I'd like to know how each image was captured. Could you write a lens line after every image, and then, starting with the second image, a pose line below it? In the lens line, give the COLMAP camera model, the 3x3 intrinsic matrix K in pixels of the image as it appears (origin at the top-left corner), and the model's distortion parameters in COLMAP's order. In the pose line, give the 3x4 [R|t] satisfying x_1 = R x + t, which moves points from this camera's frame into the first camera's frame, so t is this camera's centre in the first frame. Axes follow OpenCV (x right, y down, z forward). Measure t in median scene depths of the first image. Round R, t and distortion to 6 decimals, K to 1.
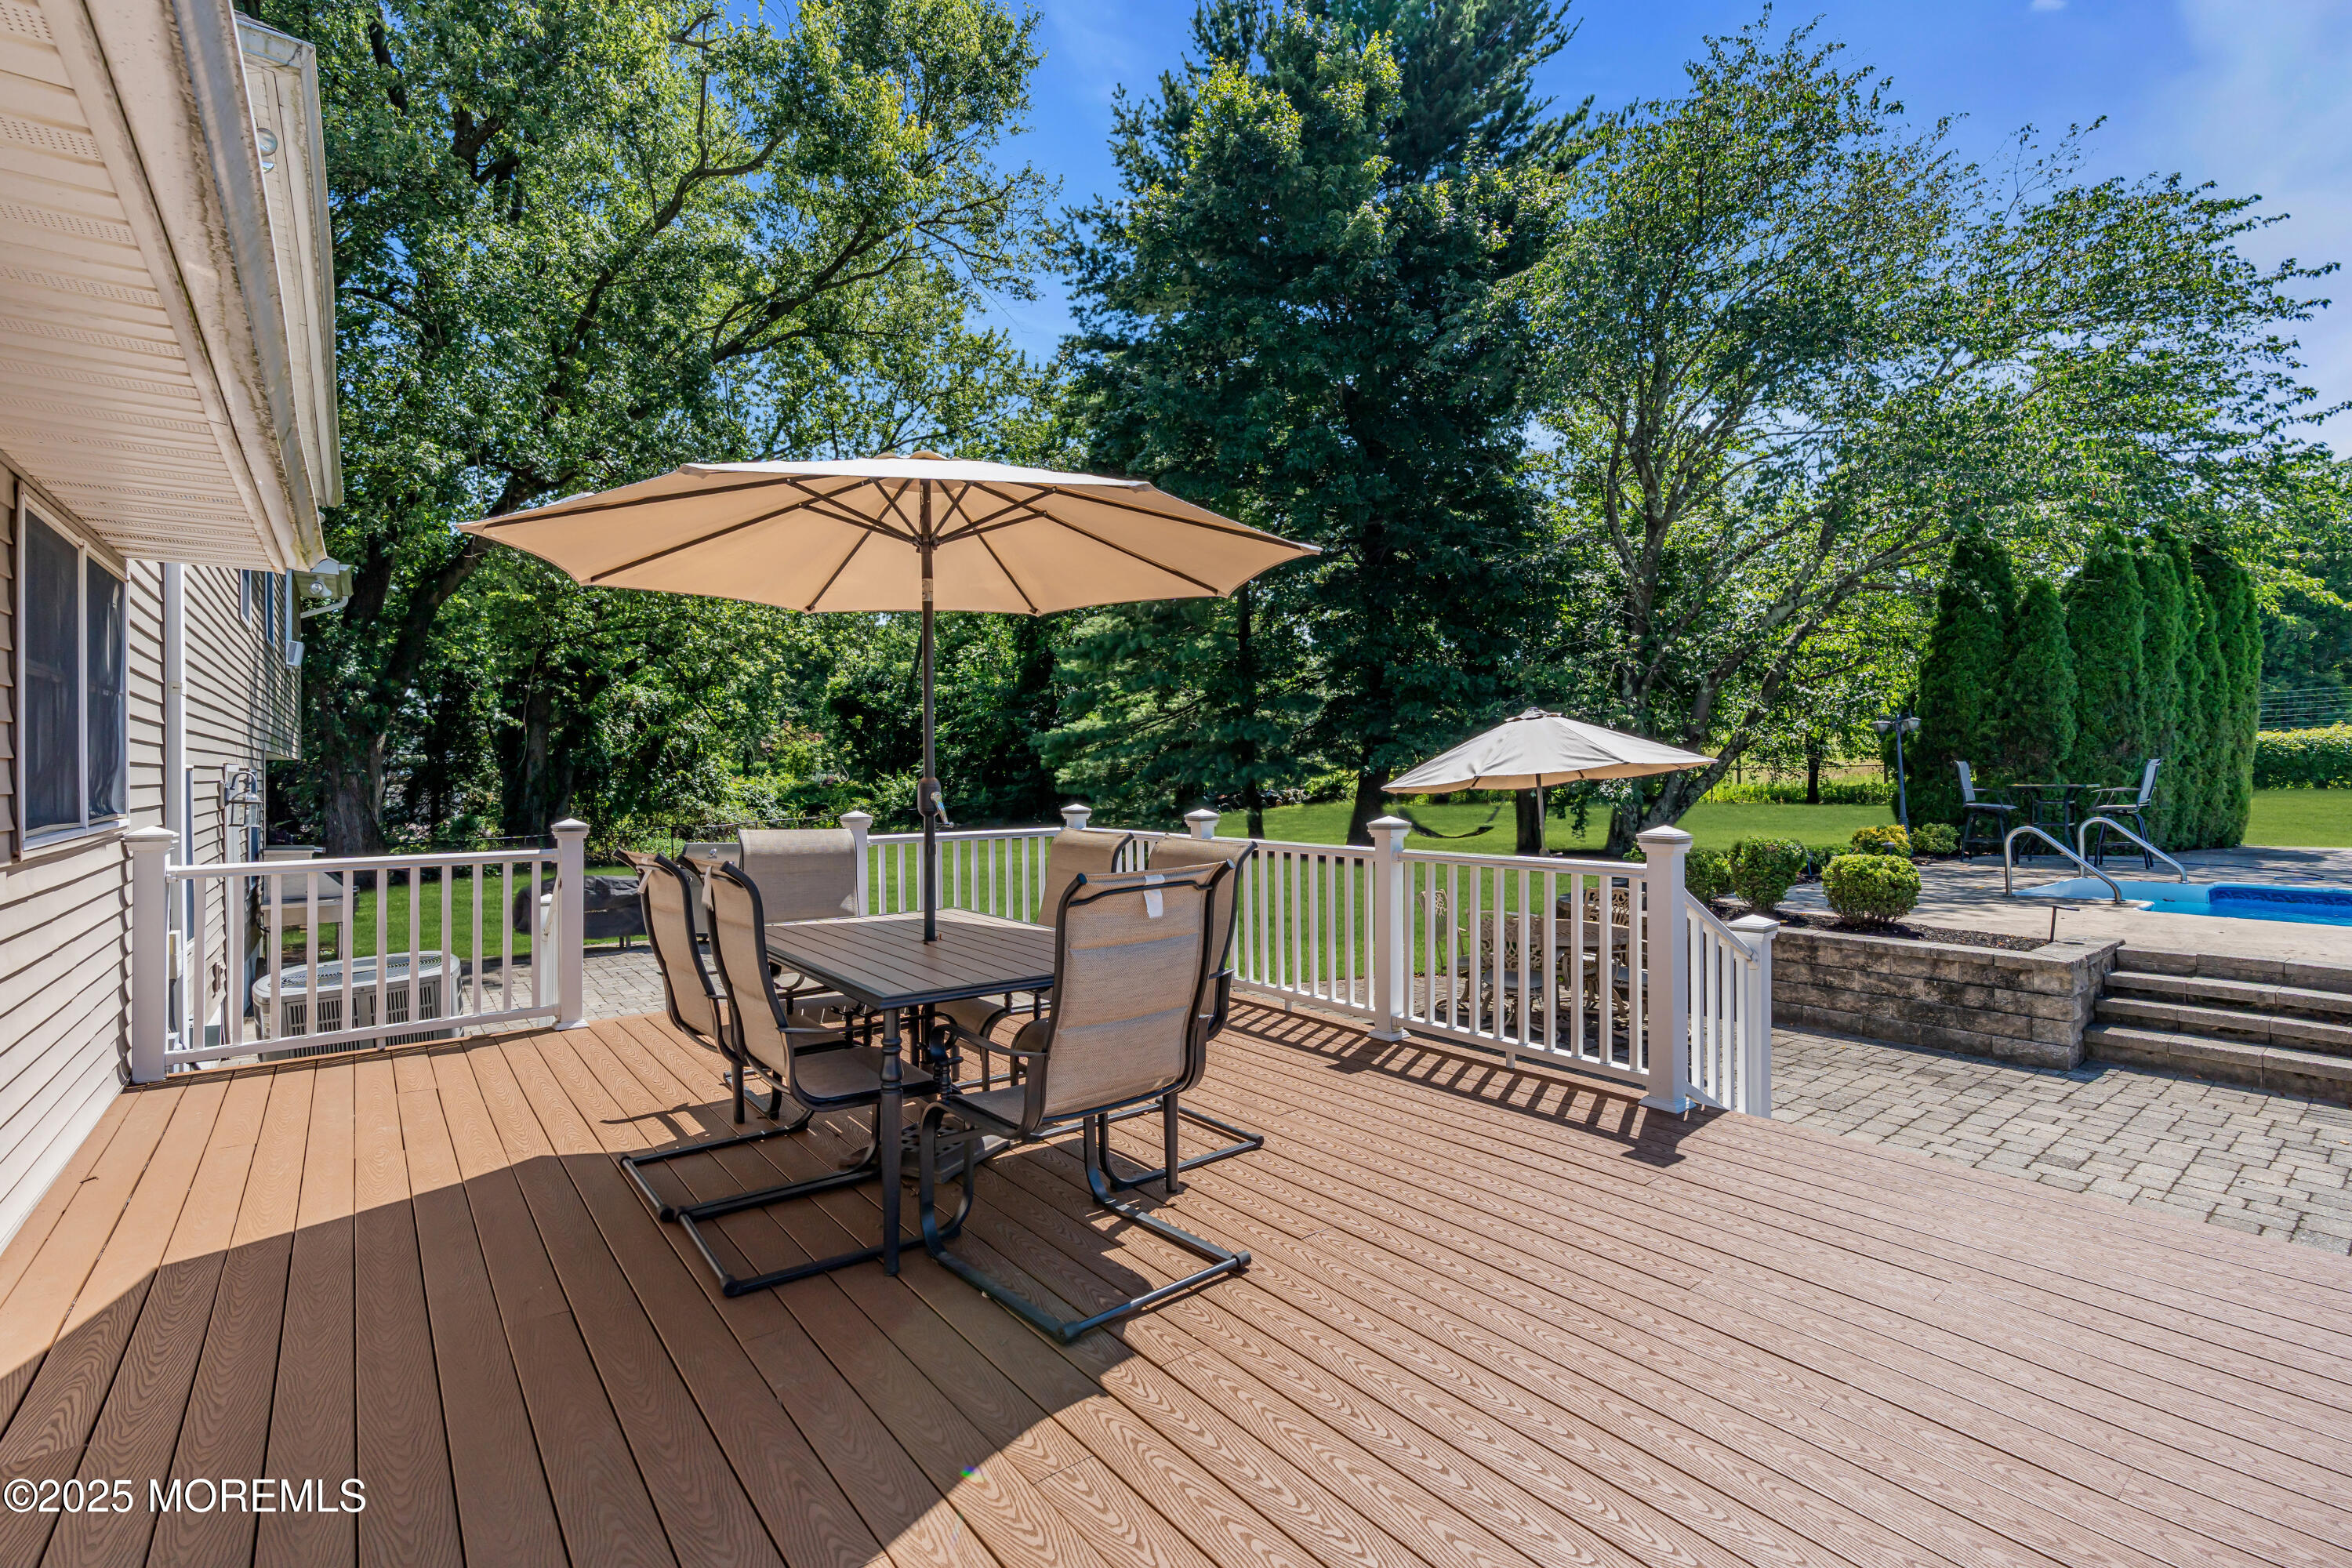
lens RADIAL K [[1056.0, 0, 1175.5], [0, 1056.0, 770.9], [0, 0, 1]] dist [-0.009068, 0.000870]
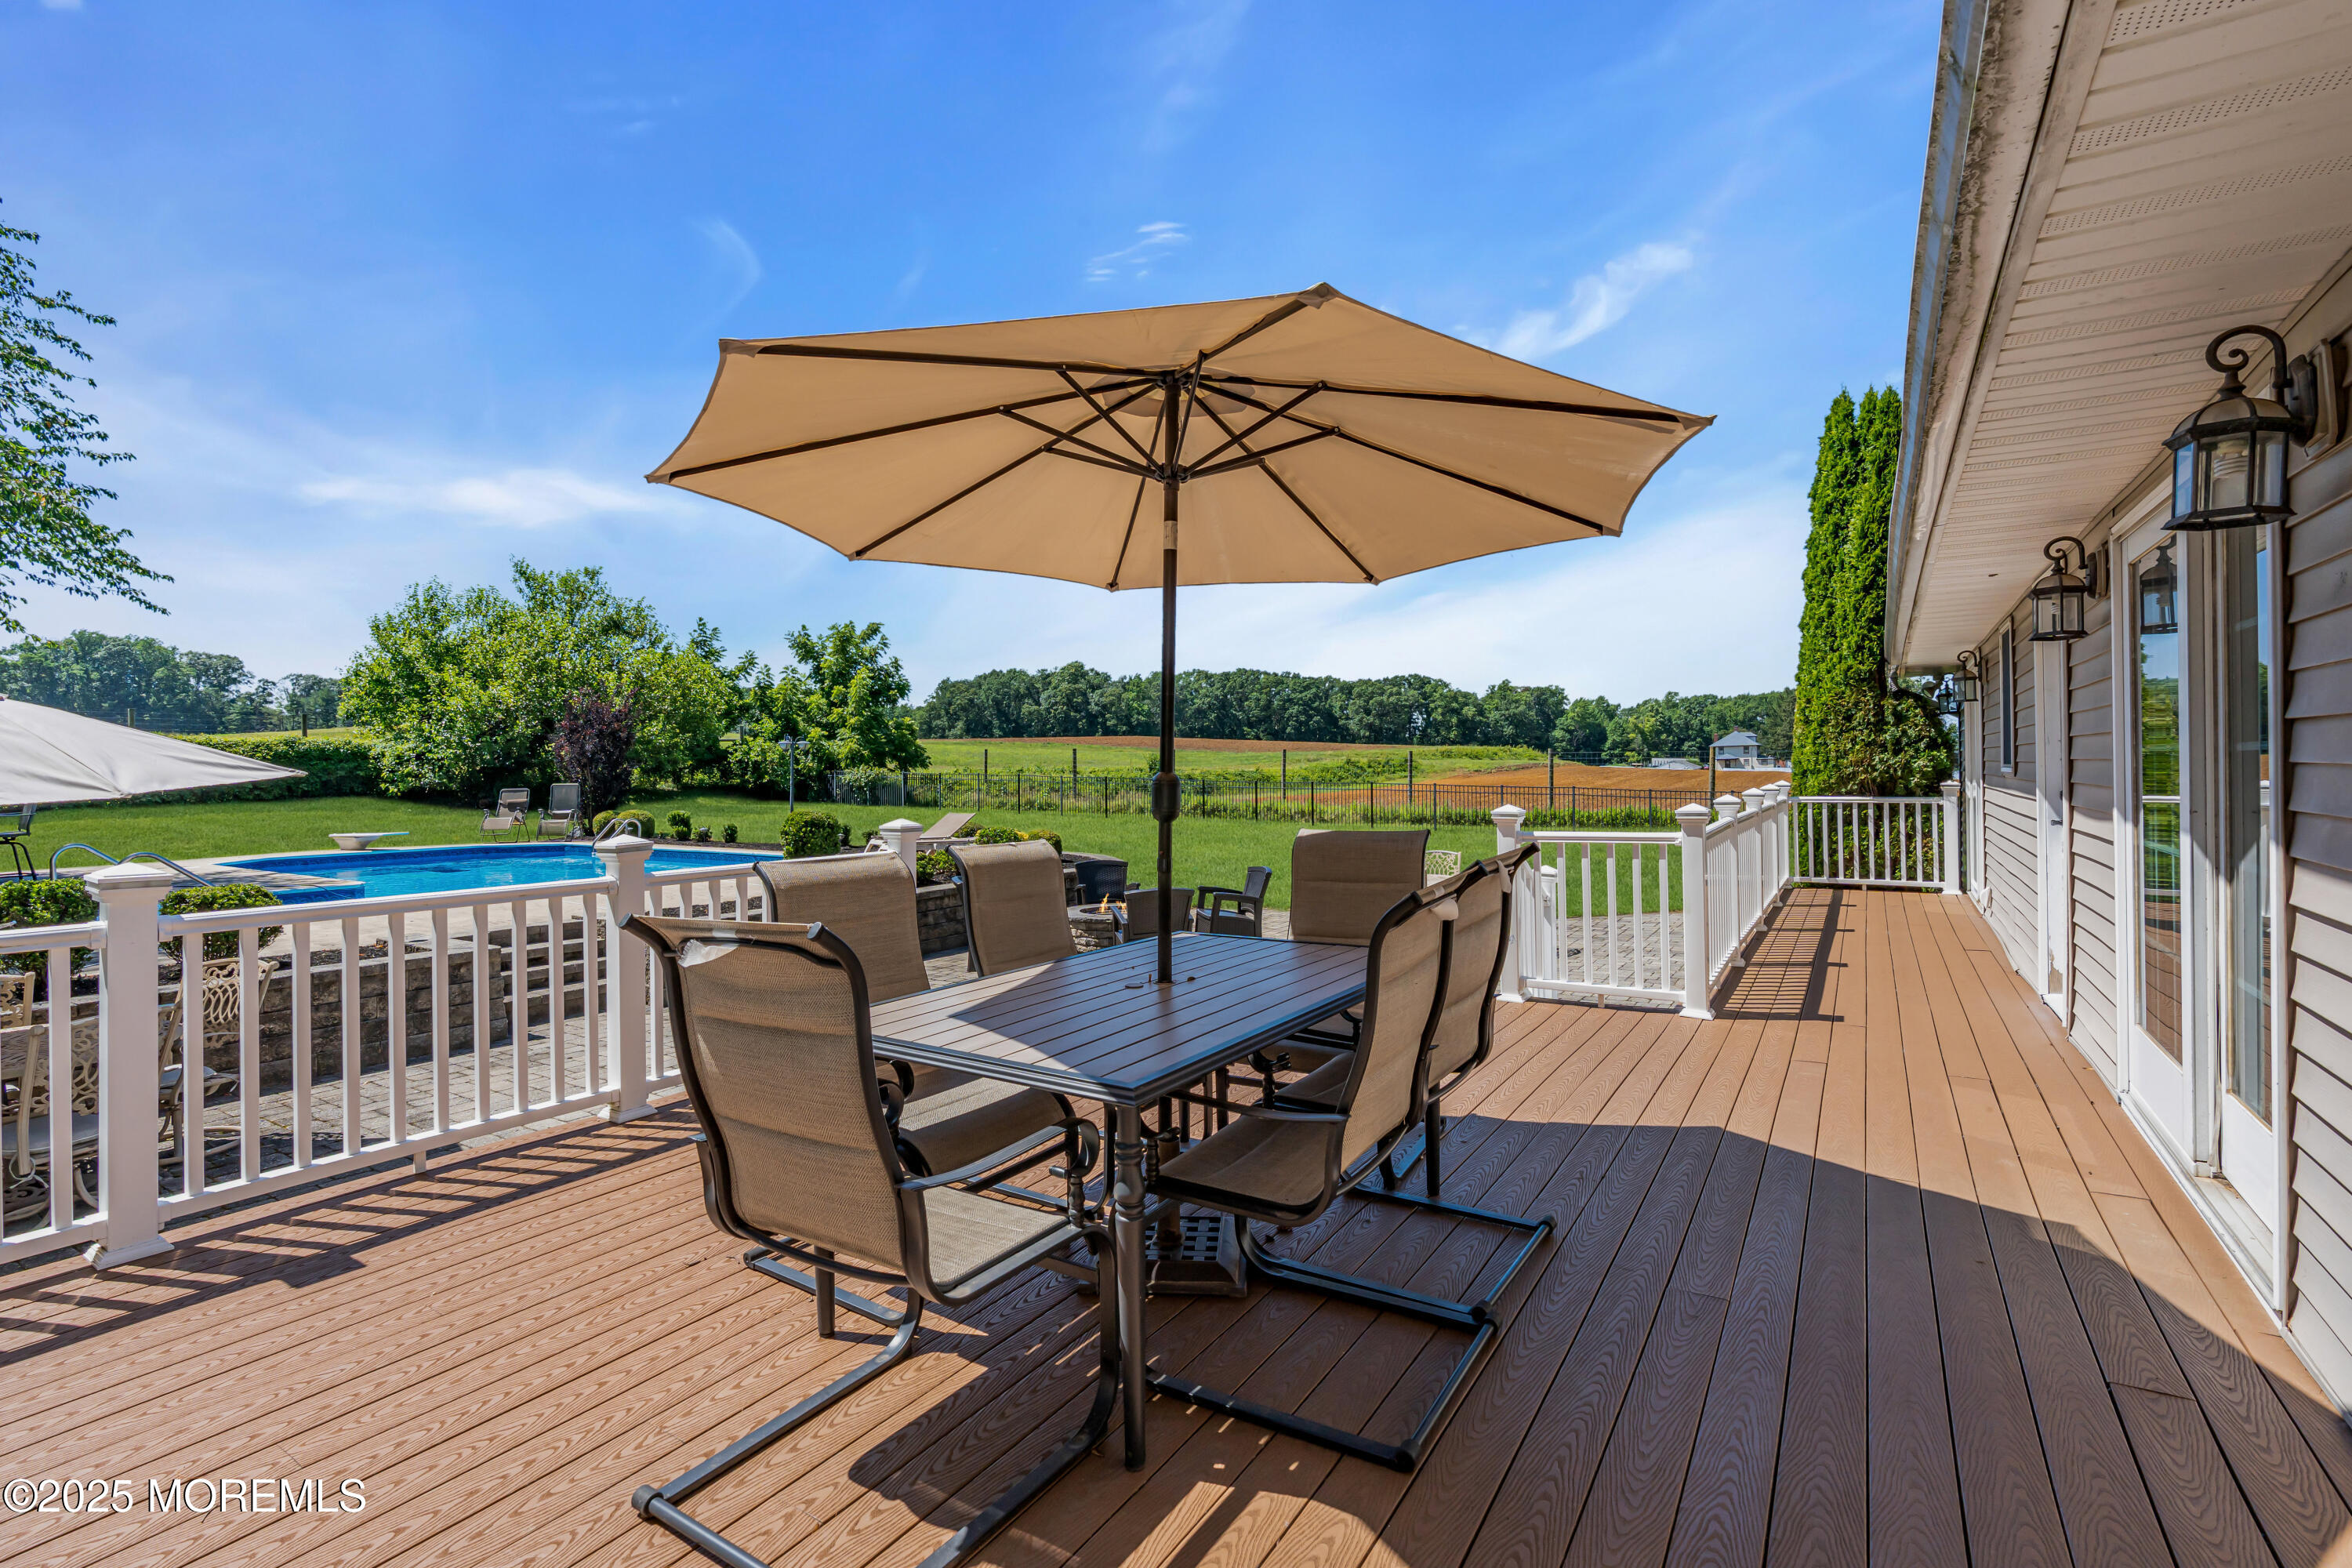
lens RADIAL K [[1072.5, 0, 1149.2], [0, 1072.5, 781.2], [0, 0, 1]] dist [-0.011166, -0.000038]
pose [[-0.313598, 0.005589, 0.949539, -0.601634], [0.015406, 0.999881, -0.000797, 0.007647], [-0.949431, 0.014379, -0.313647, 0.770897]]
